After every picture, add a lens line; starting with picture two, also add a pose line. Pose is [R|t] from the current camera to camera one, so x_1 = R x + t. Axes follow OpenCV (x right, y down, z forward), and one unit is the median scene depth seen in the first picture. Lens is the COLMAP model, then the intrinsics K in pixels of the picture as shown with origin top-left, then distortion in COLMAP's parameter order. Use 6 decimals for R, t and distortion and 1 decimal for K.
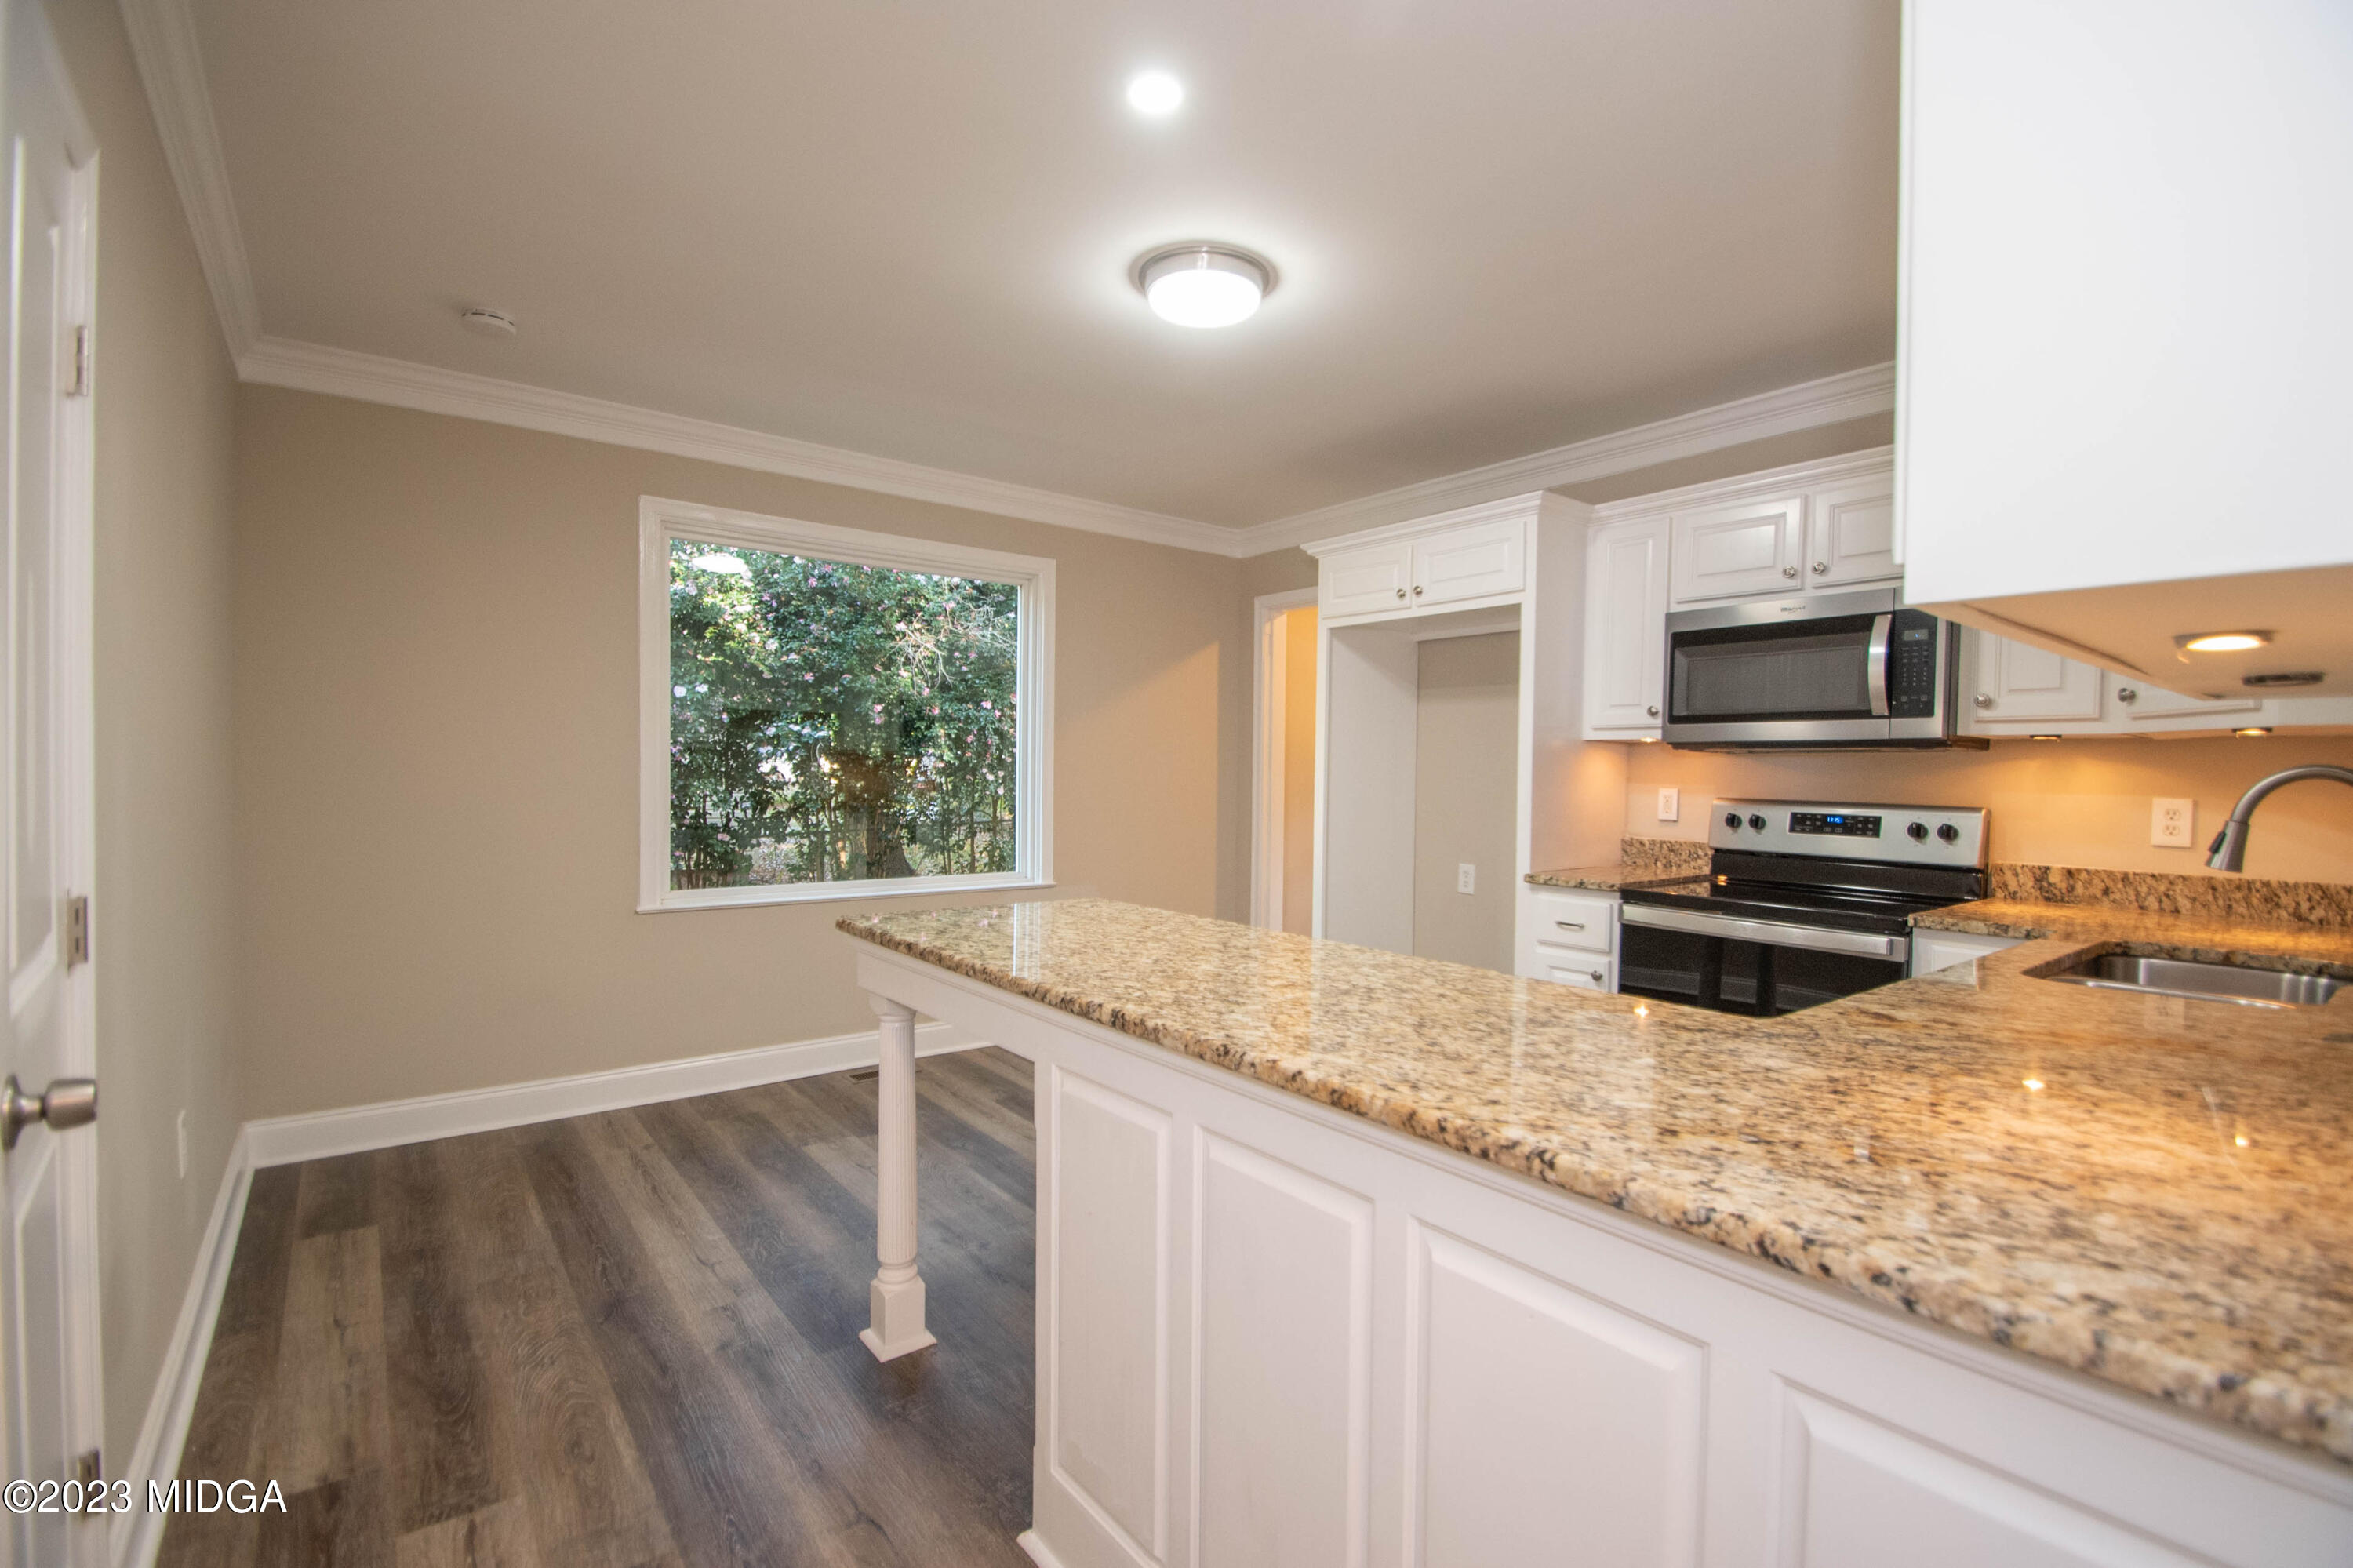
lens RADIAL K [[1050.6, 0, 1173.4], [0, 1050.6, 784.9], [0, 0, 1]] dist [0.004635, -0.008546]
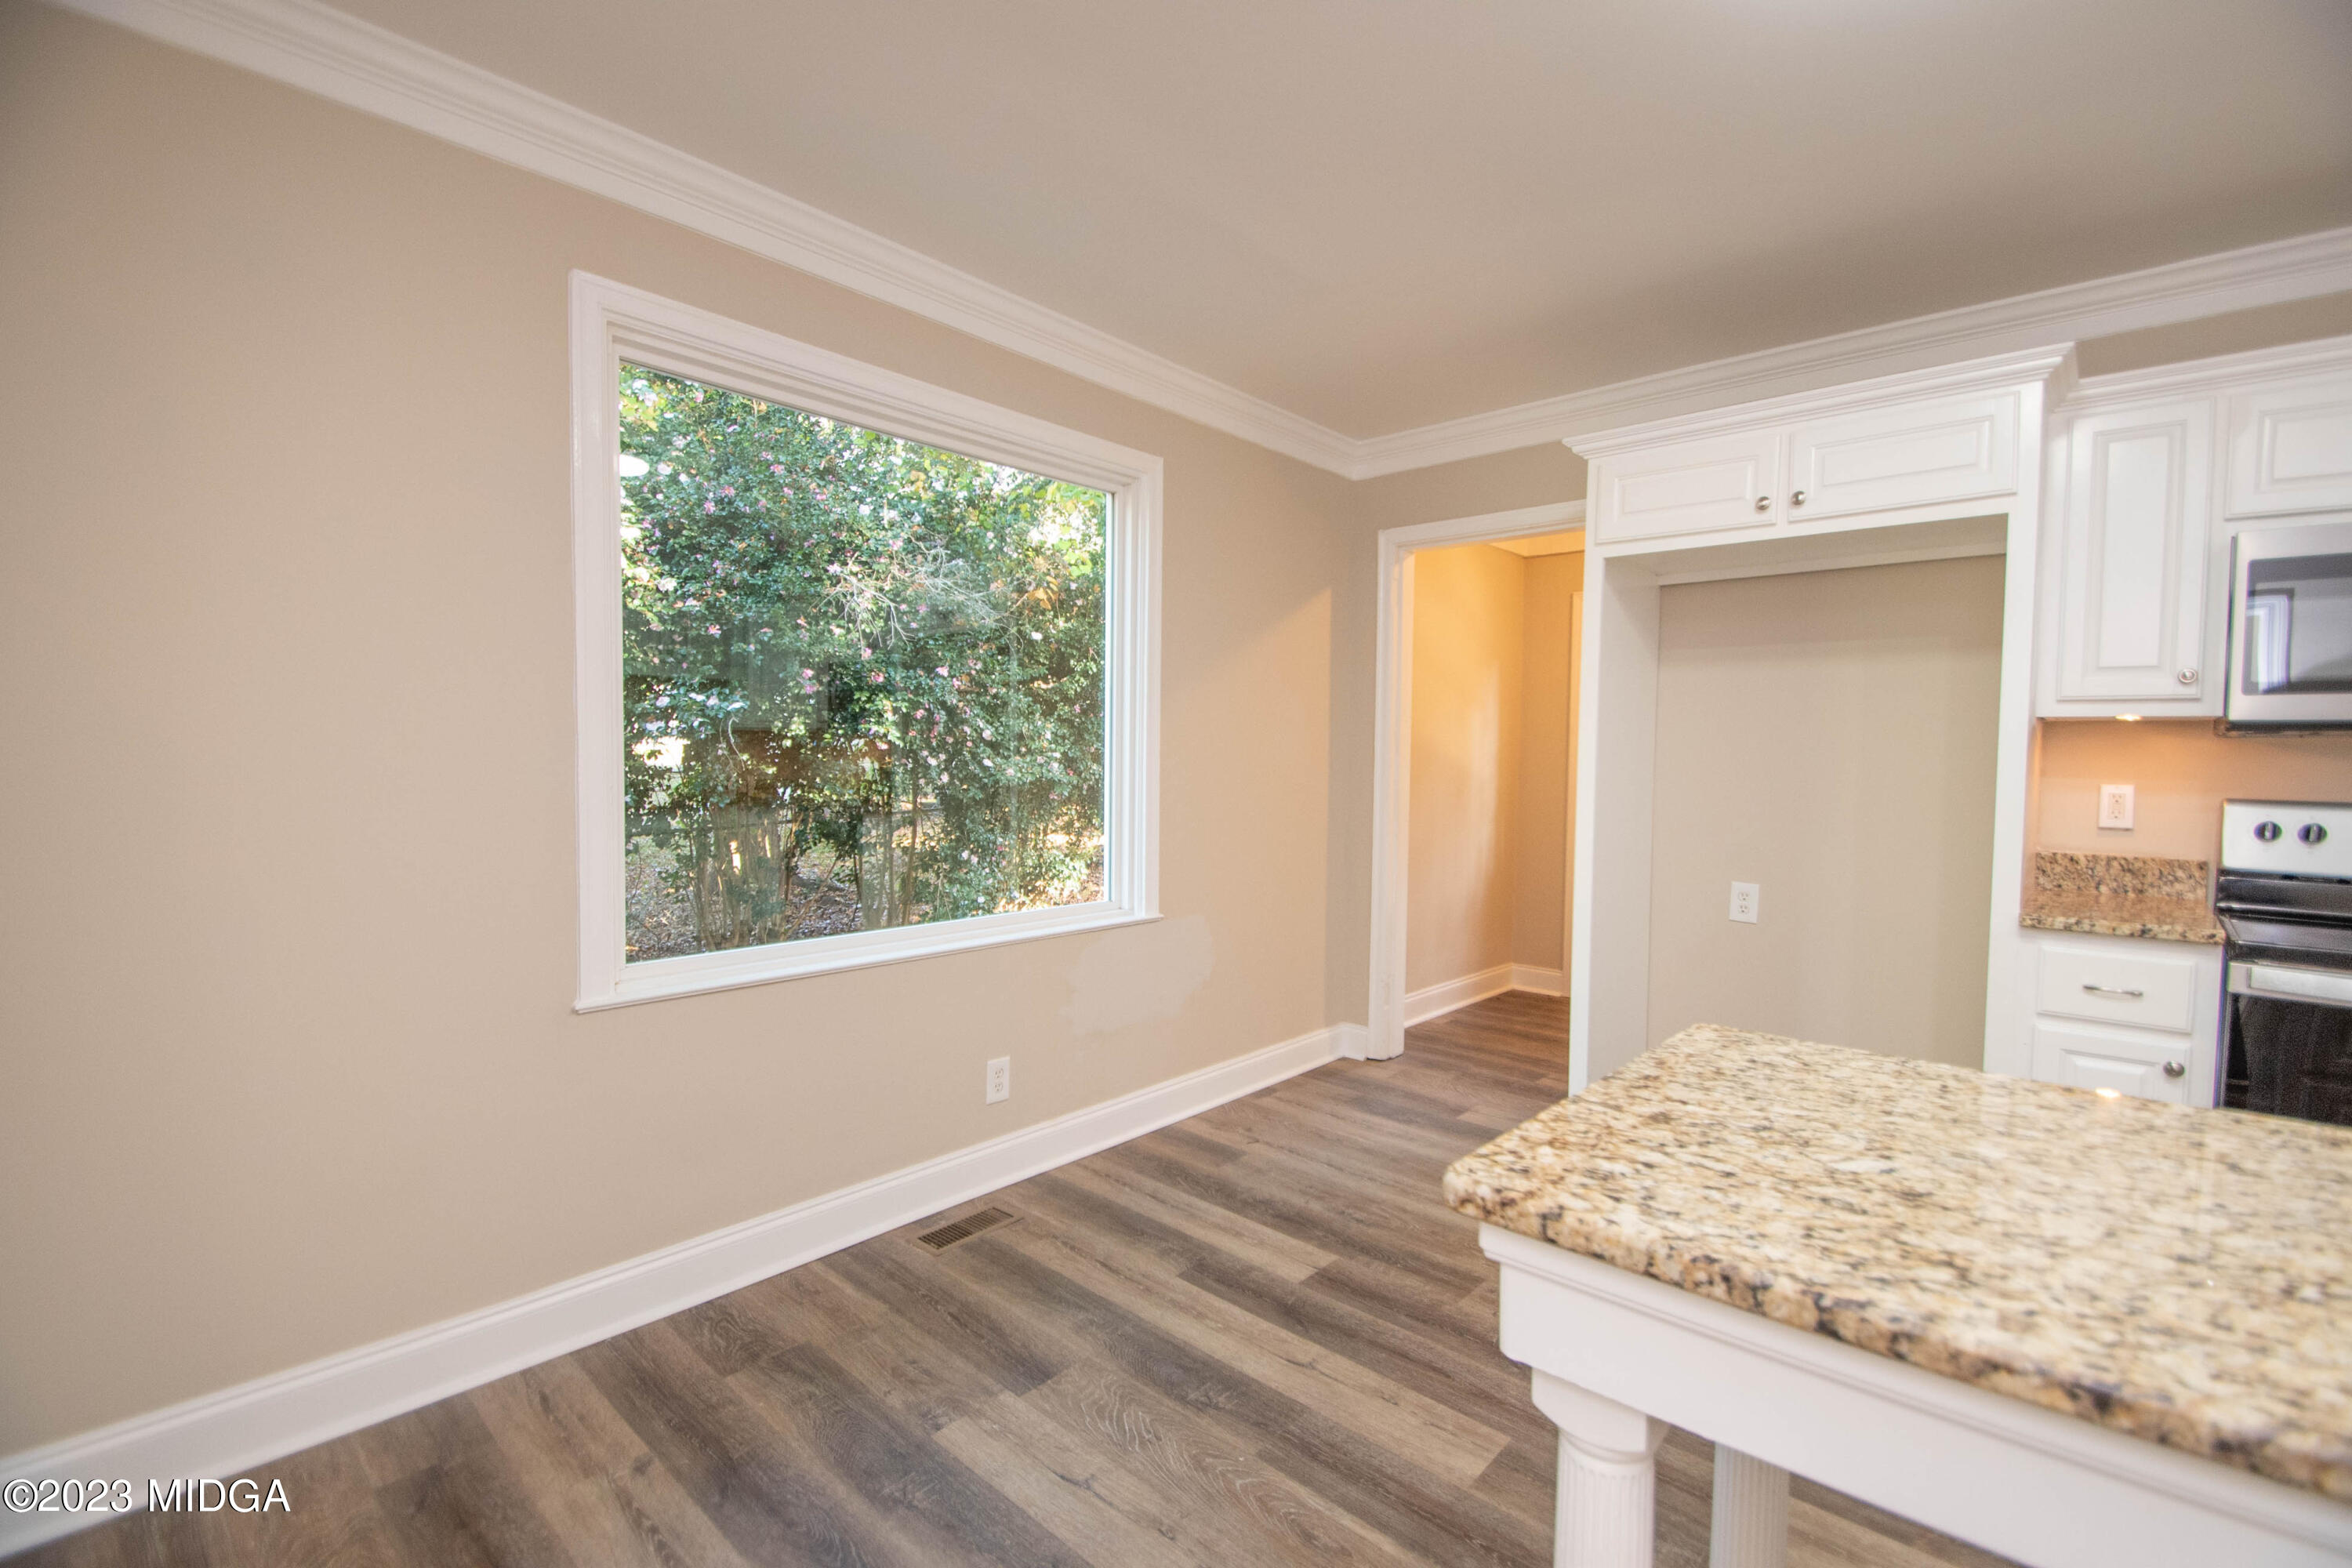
lens RADIAL K [[1050.1, 0, 1182.8], [0, 1050.1, 785.9], [0, 0, 1]] dist [0.004635, -0.008546]
pose [[0.985415, -0.006009, 0.170061, -0.150555], [0.002415, 0.999769, 0.021335, -0.006694], [-0.170150, -0.020613, 0.985202, 0.205490]]
